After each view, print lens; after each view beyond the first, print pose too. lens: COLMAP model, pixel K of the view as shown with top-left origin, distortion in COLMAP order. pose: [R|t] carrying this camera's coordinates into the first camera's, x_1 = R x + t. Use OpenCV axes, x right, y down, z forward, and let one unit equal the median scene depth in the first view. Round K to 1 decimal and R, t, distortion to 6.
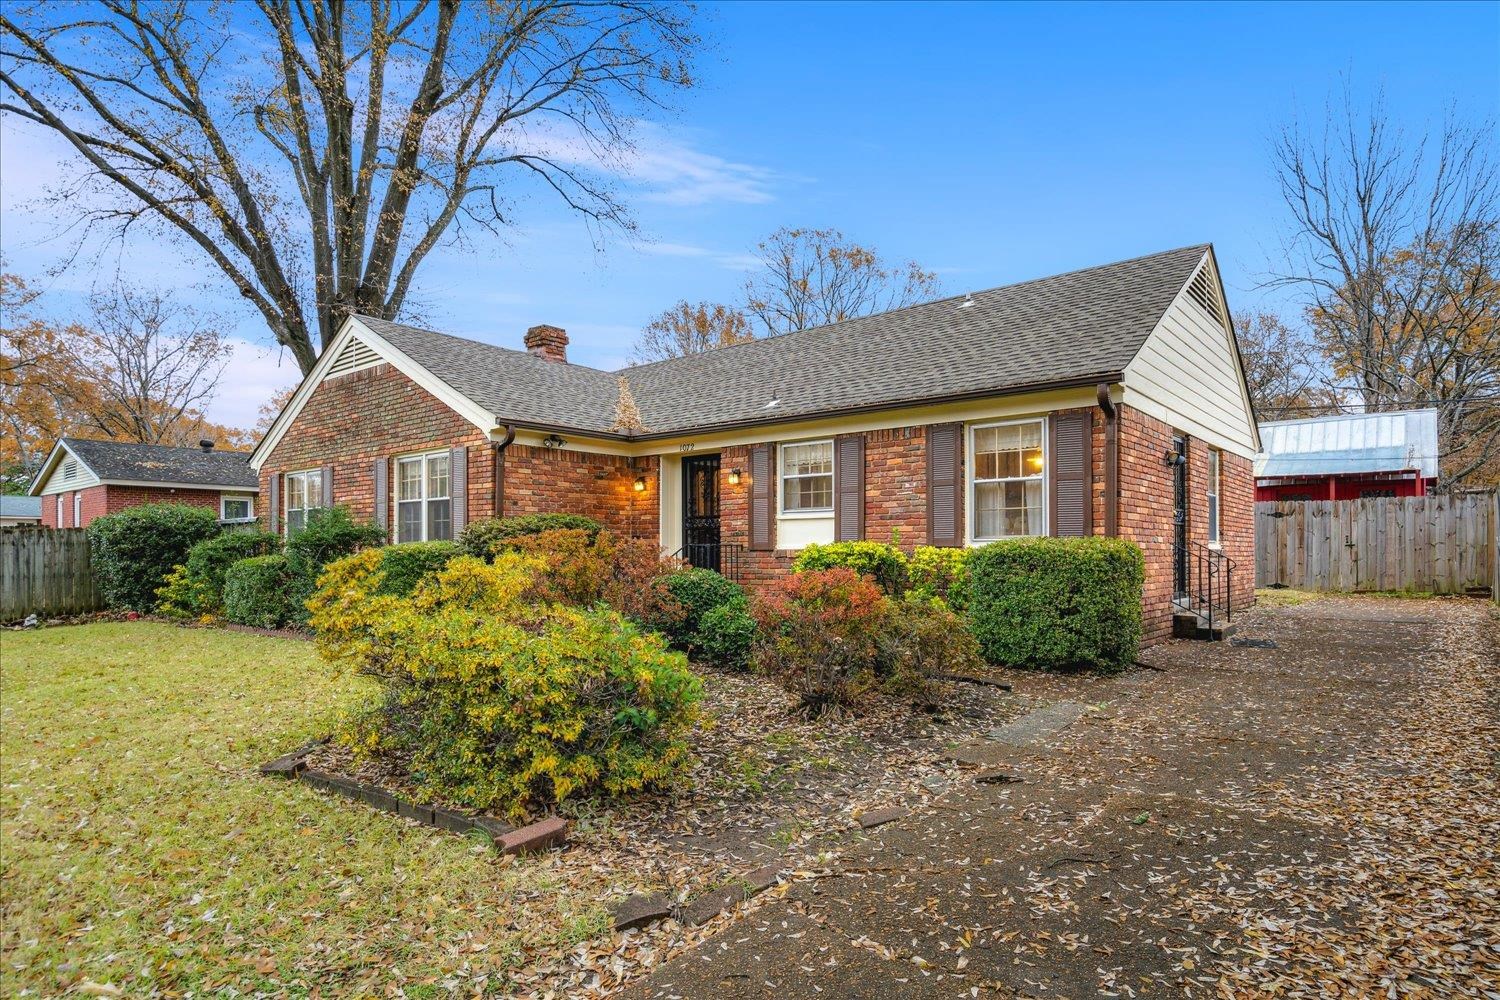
lens RADIAL K [[850.2, 0, 752.0], [0, 850.2, 547.6], [0, 0, 1]] dist [-0.000342, 0.001416]
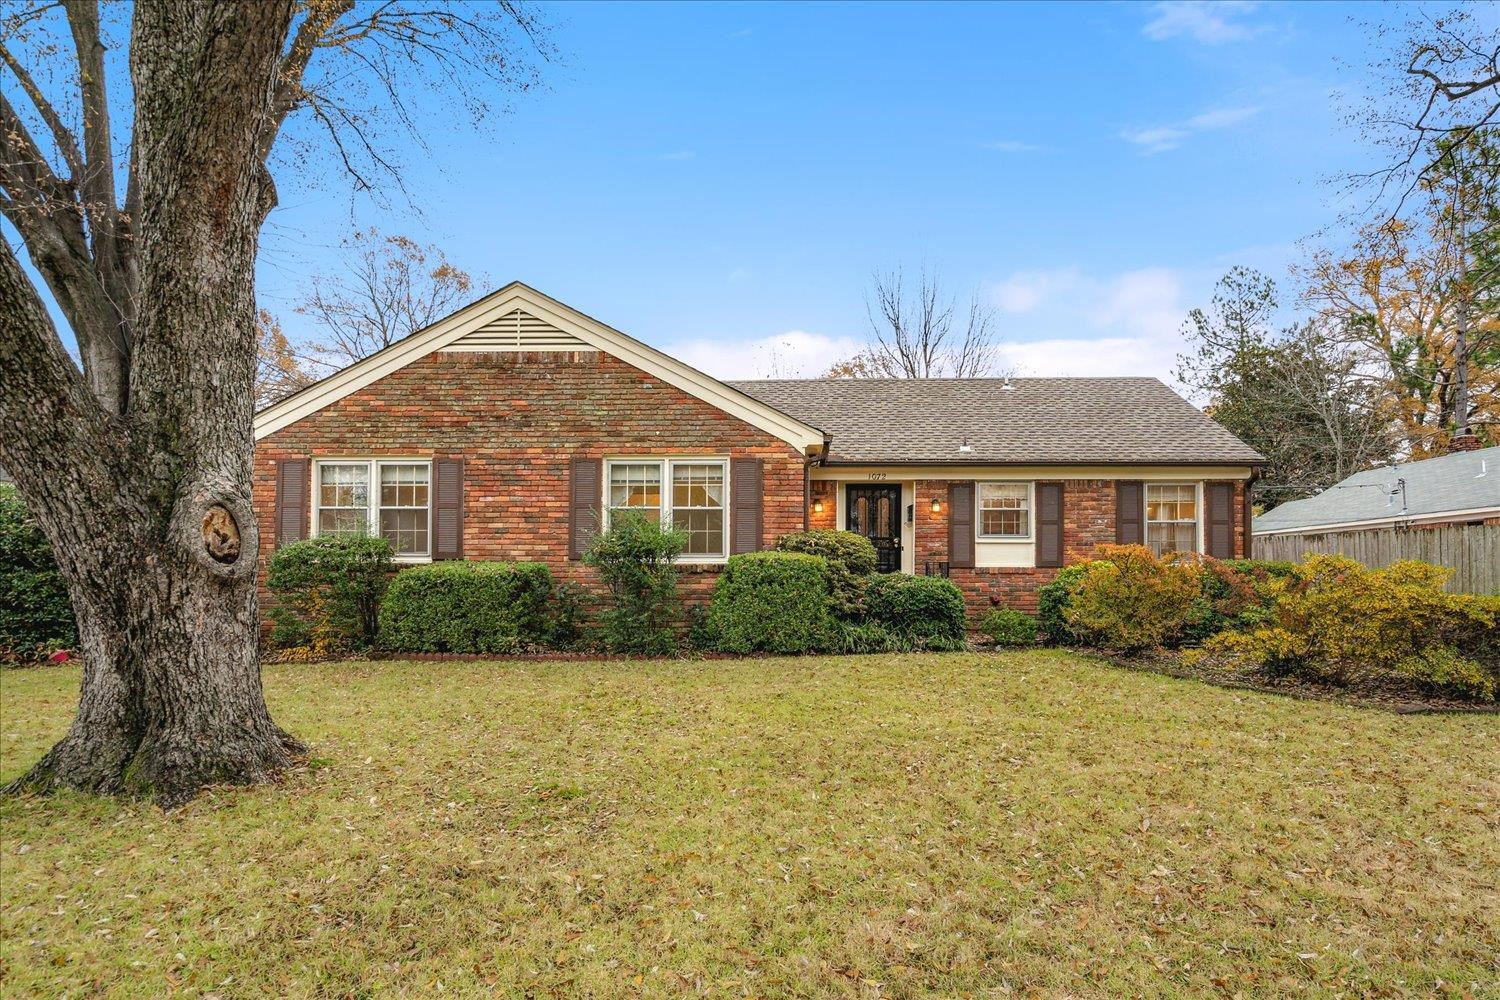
lens RADIAL K [[801.3, 0, 772.7], [0, 801.3, 558.1], [0, 0, 1]] dist [0.019403, 0.000577]
pose [[0.791951, 0.025505, 0.610052, -0.858673], [-0.010297, 0.999543, -0.028422, 0.023547], [-0.610498, 0.016227, 0.791851, 0.244844]]
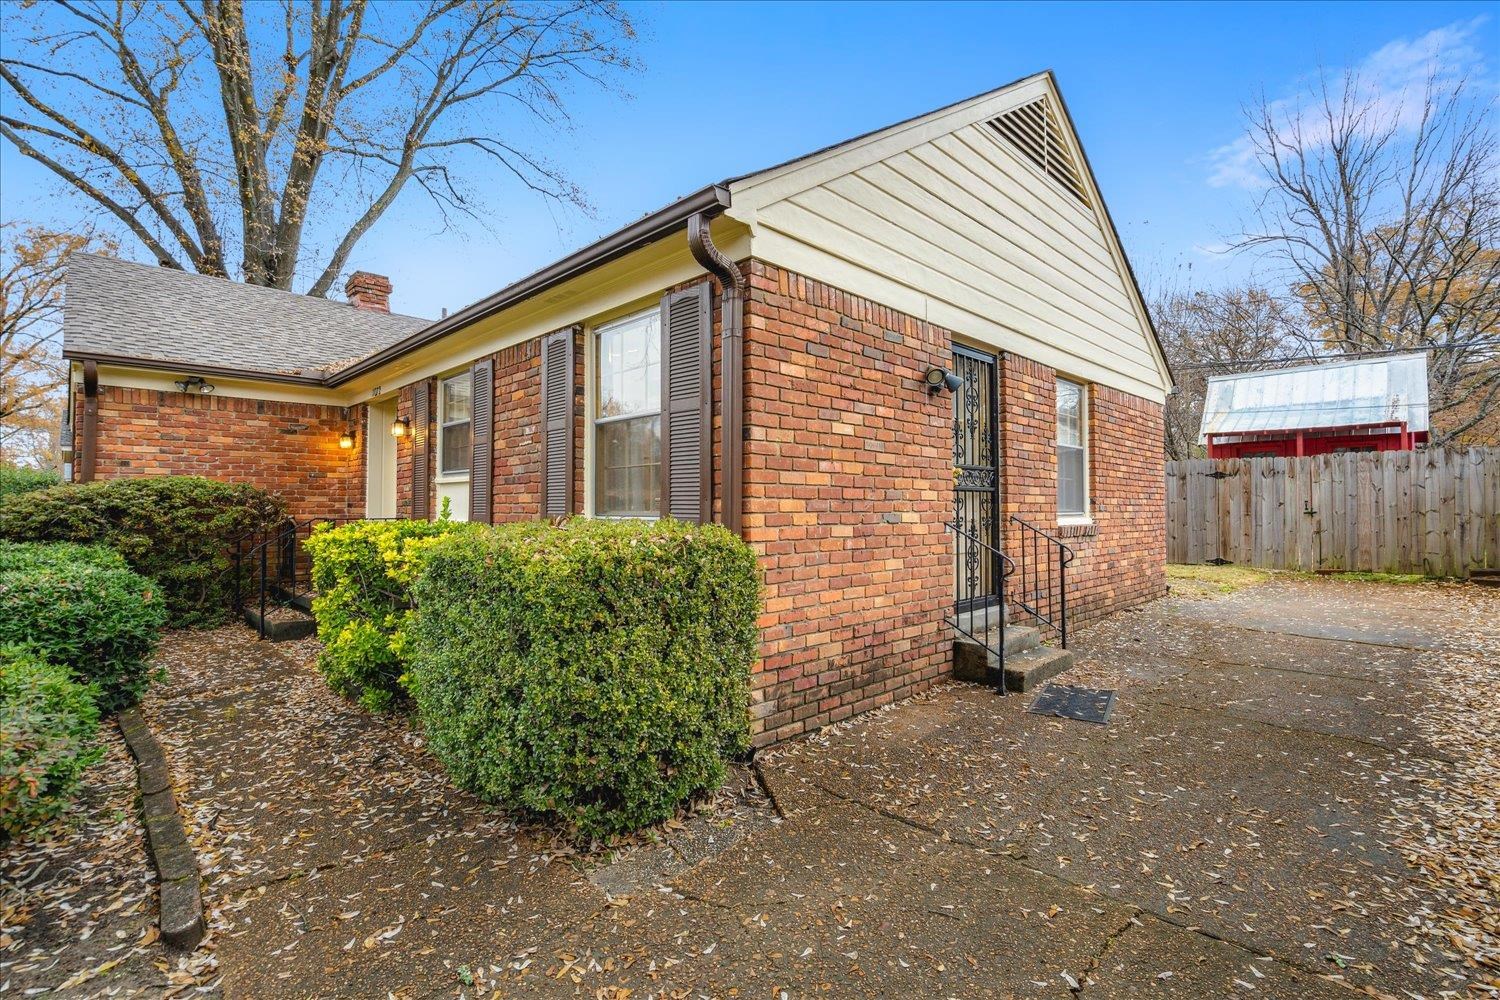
lens RADIAL K [[679.7, 0, 757.5], [0, 679.7, 491.1], [0, 0, 1]] dist [-0.006387, 0.000446]
pose [[0.994492, -0.001303, -0.104803, 0.342596], [-0.000543, 0.999845, -0.017577, -0.015524], [0.104810, 0.017537, 0.994338, 0.422540]]
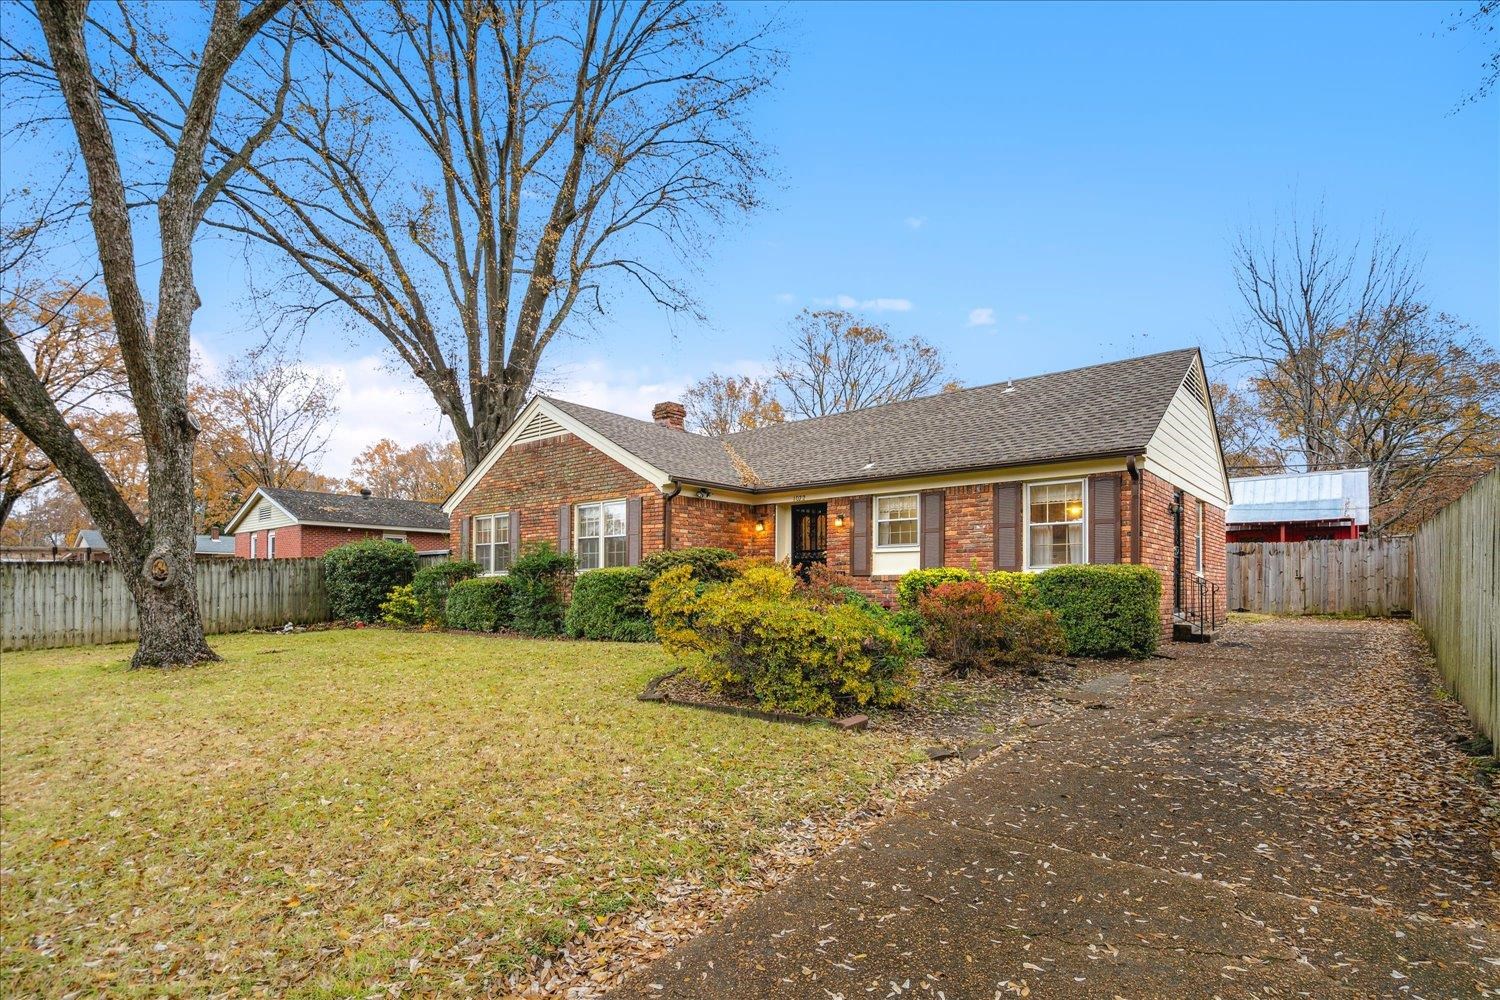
lens RADIAL K [[749.1, 0, 747.7], [0, 749.1, 580.7], [0, 0, 1]] dist [-0.004171, 0.001920]
pose [[0.999887, 0.006709, -0.013476, -0.142296], [-0.006768, 0.999968, -0.004303, 0.016595], [0.013447, 0.004394, 0.999900, -0.172219]]
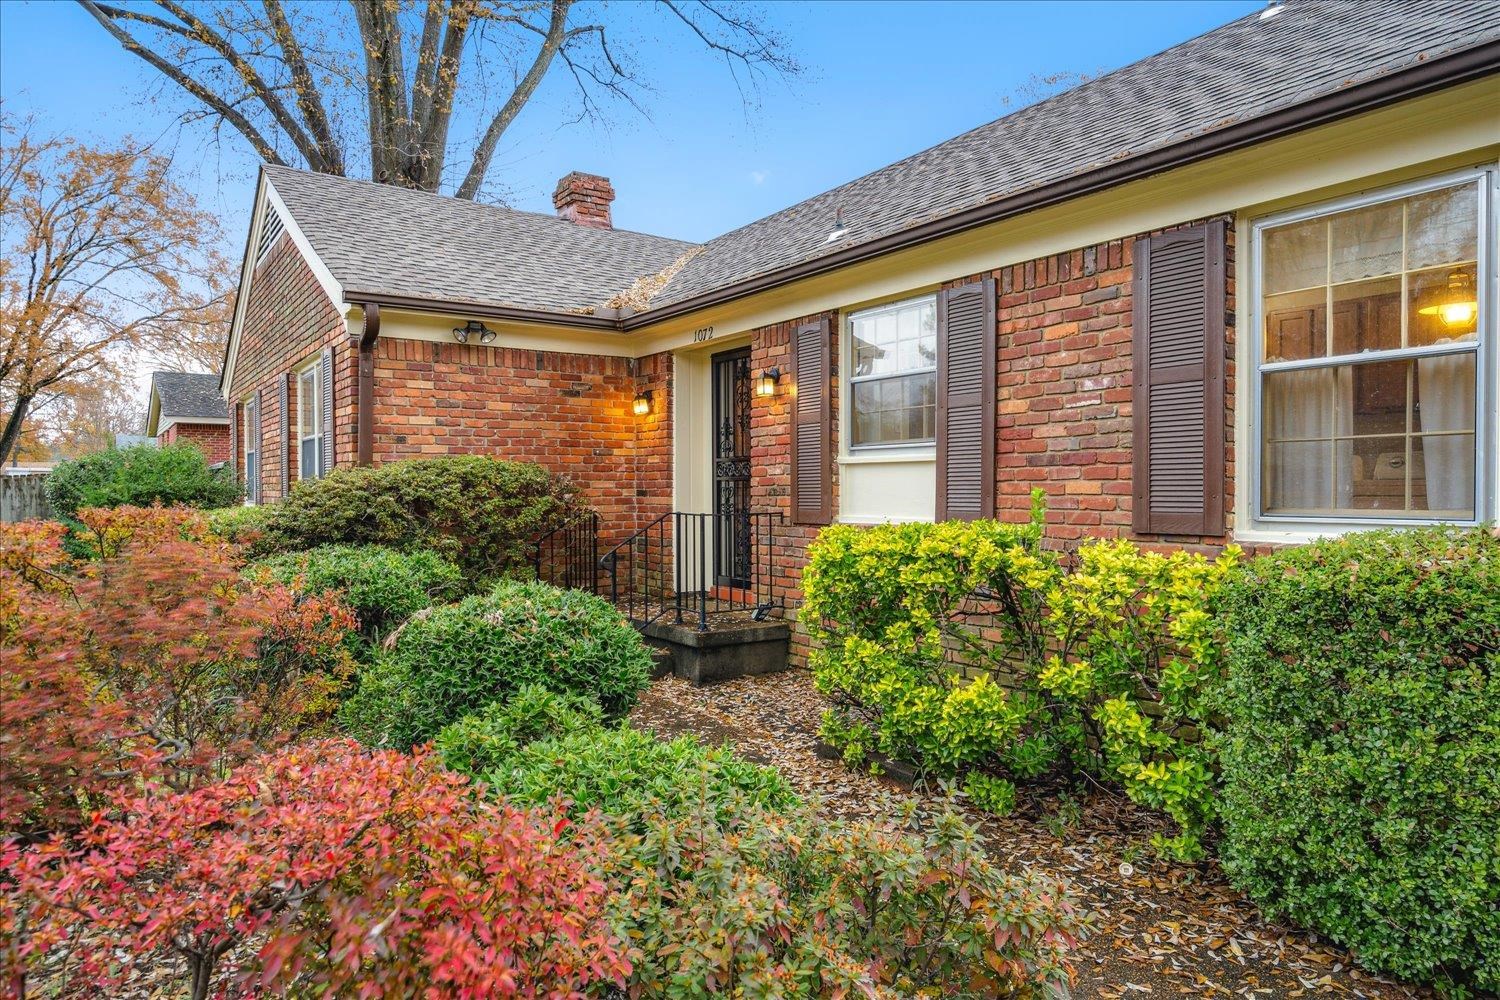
lens RADIAL K [[937.3, 0, 748.5], [0, 937.3, 501.9], [0, 0, 1]] dist [0.004559, -0.003140]
pose [[0.960761, 0.003724, -0.277351, 0.124689], [0.002164, 0.999779, 0.020920, -0.021050], [0.277368, -0.020700, 0.960541, 0.419983]]
